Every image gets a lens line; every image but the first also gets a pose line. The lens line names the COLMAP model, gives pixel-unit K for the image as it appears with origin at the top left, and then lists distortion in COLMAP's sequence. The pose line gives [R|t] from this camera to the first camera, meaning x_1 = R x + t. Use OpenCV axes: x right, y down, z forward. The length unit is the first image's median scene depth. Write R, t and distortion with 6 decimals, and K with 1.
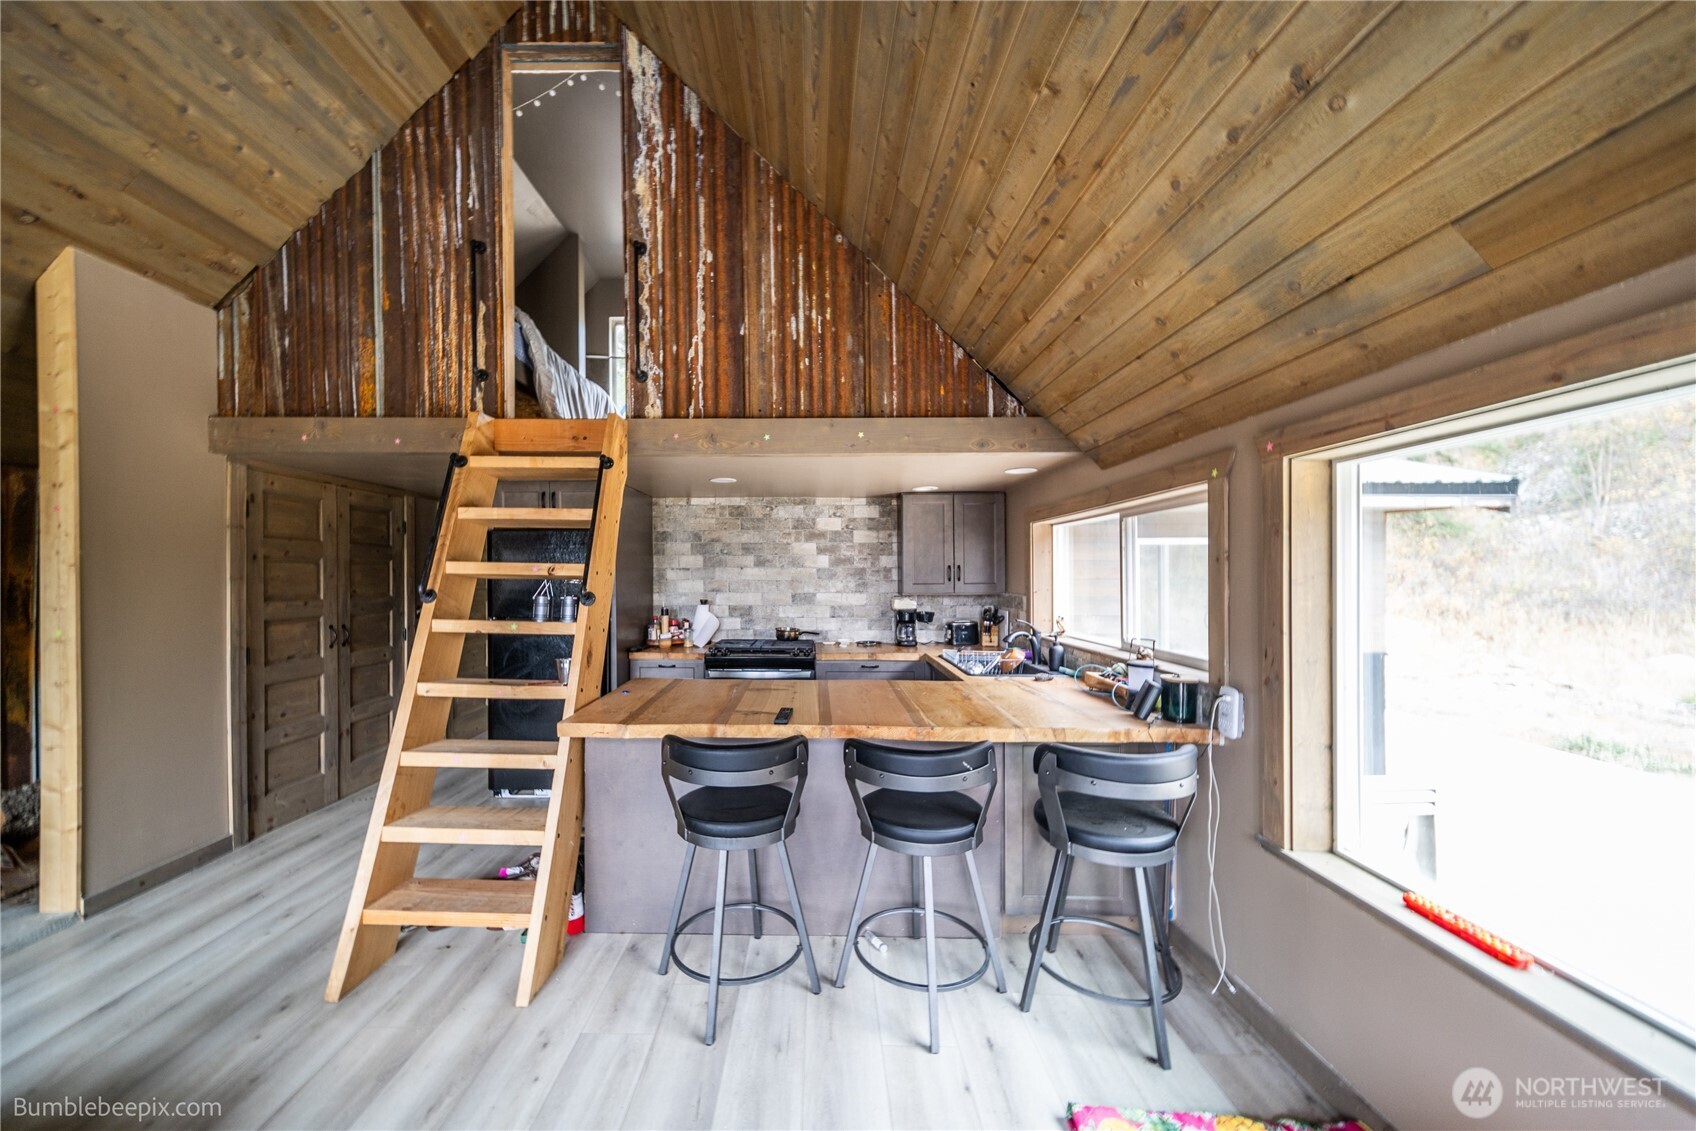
lens RADIAL K [[602.7, 0, 845.1], [0, 602.7, 576.4], [0, 0, 1]] dist [0.007137, -0.000067]
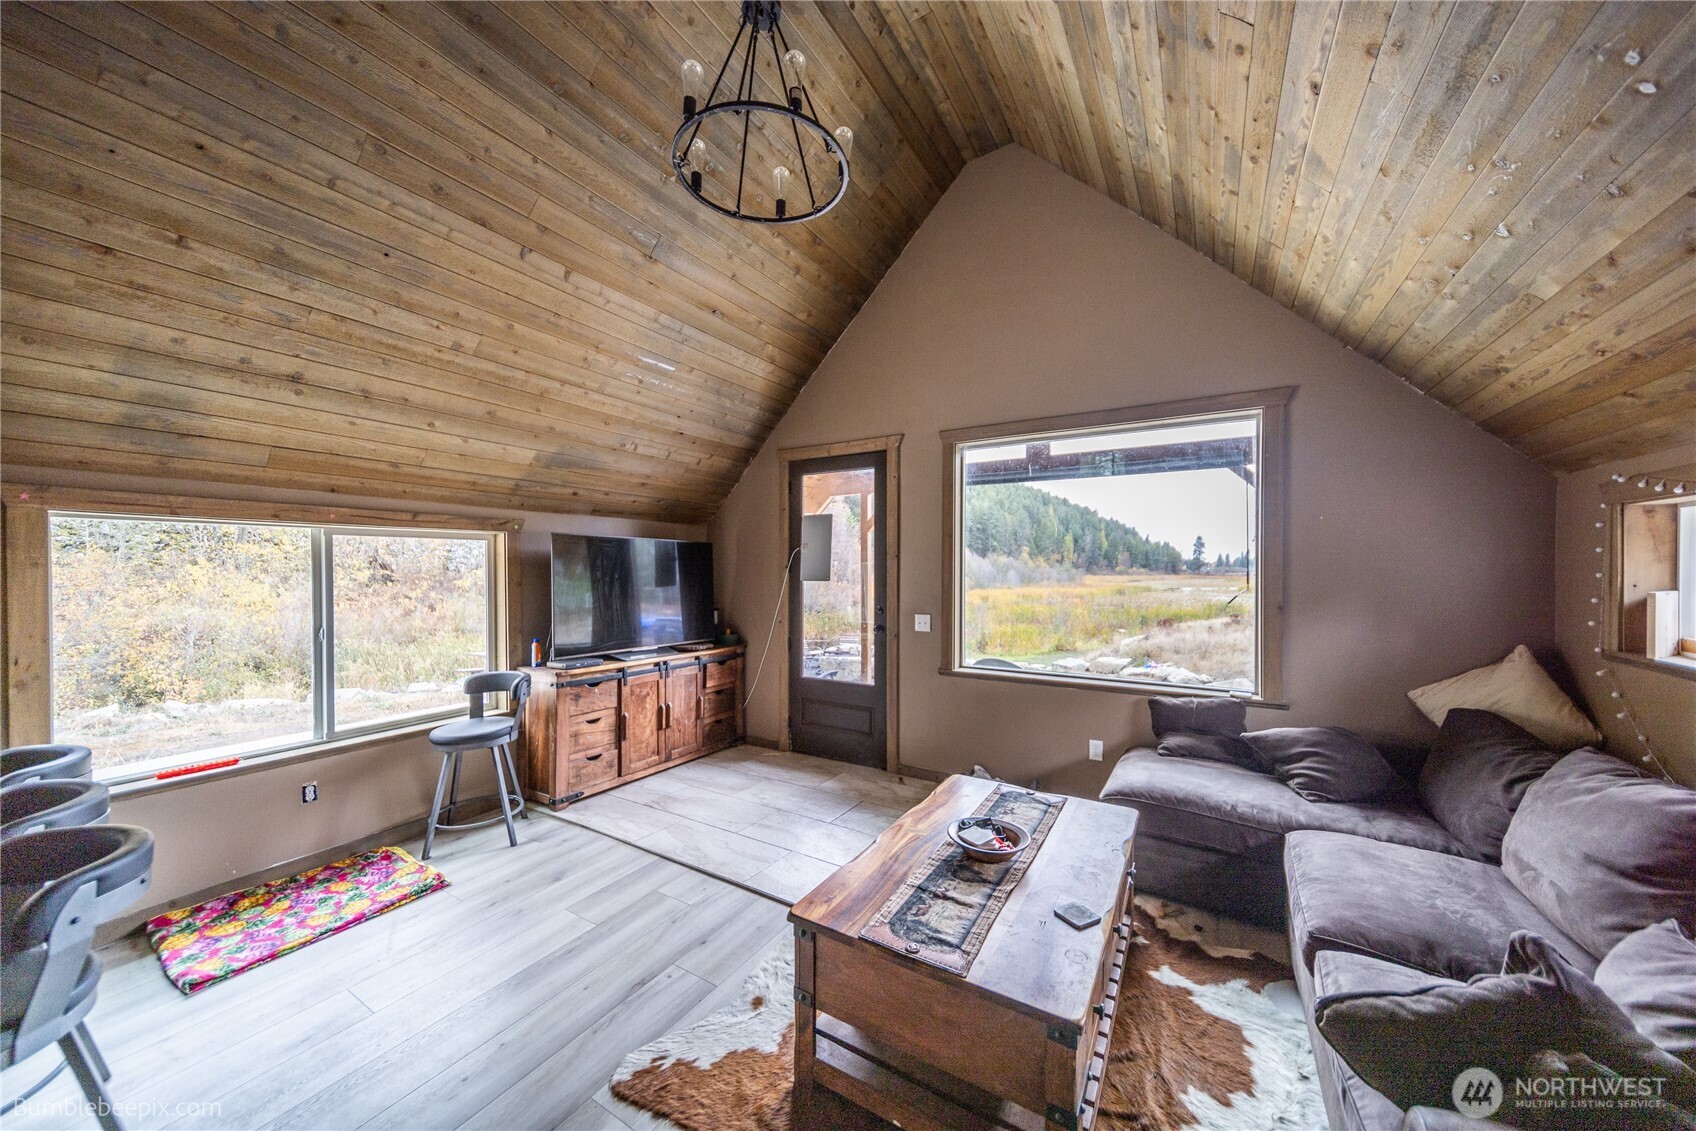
lens RADIAL K [[602.7, 0, 842.2], [0, 602.7, 567.9], [0, 0, 1]] dist [0.007137, -0.000067]
pose [[-0.875889, 0.003610, 0.482498, -0.870185], [0.003357, 0.999993, -0.001387, -0.036711], [-0.482500, 0.000405, -0.875896, 0.811344]]
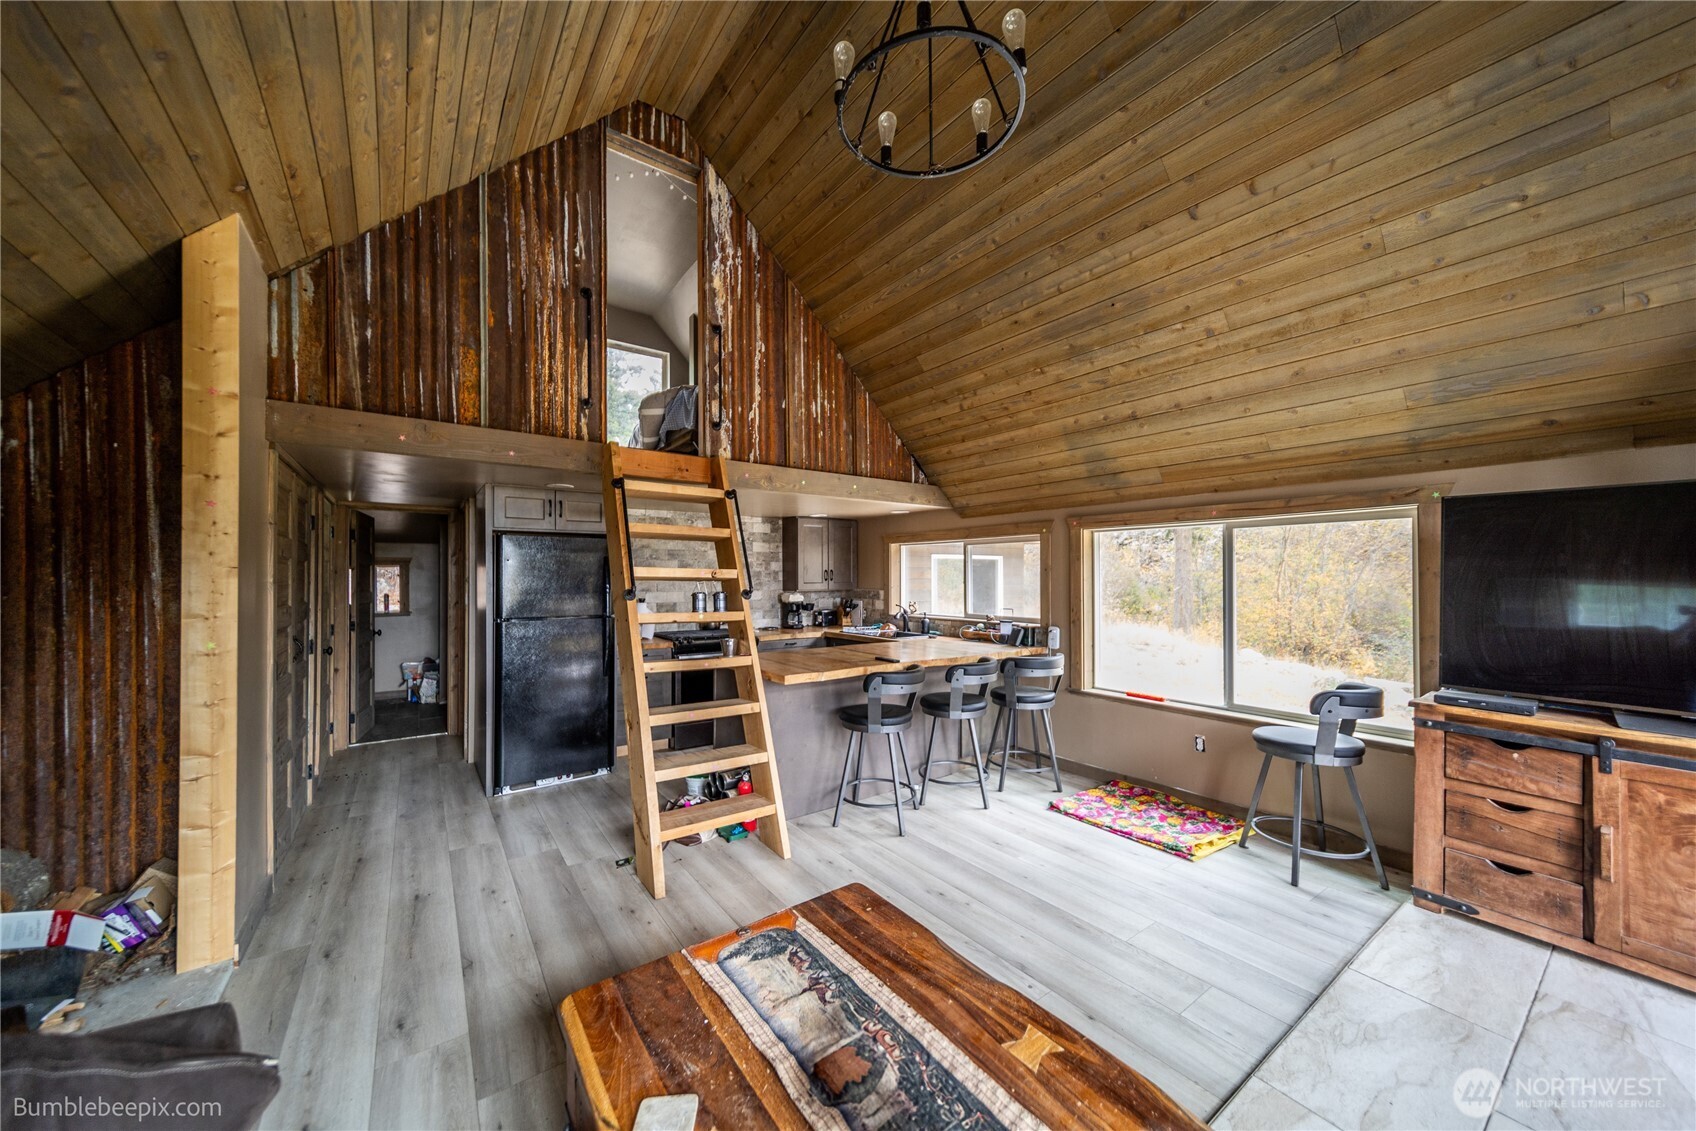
lens RADIAL K [[602.7, 0, 844.5], [0, 602.7, 570.4], [0, 0, 1]] dist [0.007137, -0.000067]
pose [[0.791978, 0.004864, 0.610530, -0.918722], [0.001723, 0.999946, -0.010201, -0.003600], [-0.610547, 0.009131, 0.791927, -0.207102]]
